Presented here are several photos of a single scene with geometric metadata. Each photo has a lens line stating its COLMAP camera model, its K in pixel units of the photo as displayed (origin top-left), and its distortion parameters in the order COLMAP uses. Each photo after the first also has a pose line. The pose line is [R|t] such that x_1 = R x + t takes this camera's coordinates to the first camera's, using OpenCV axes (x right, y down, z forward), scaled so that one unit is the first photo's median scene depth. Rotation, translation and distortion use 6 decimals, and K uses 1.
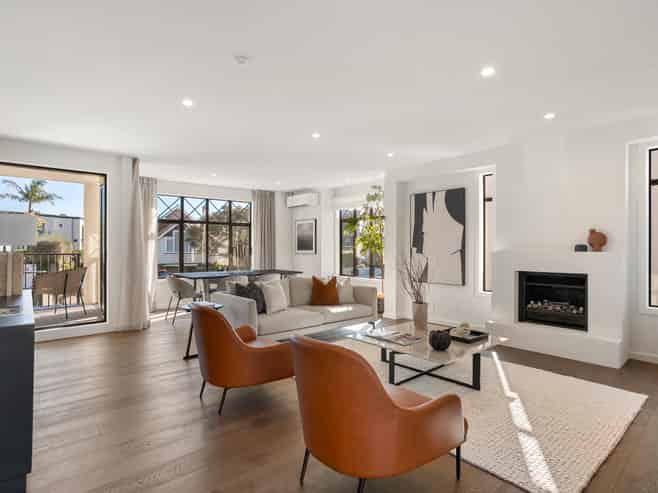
lens RADIAL K [[355.6, 0, 328.7], [0, 355.6, 249.8], [0, 0, 1]] dist [0.003531, 0.000106]
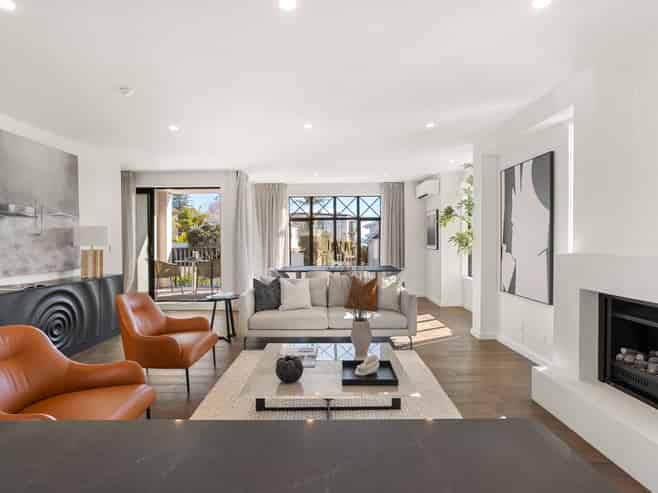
lens RADIAL K [[355.6, 0, 330.2], [0, 355.6, 243.7], [0, 0, 1]] dist [0.003531, 0.000106]
pose [[0.773277, 0.001017, -0.634067, 0.434053], [0.004852, 0.999960, 0.007520, -0.014809], [0.634050, -0.008892, 0.773241, 0.234746]]
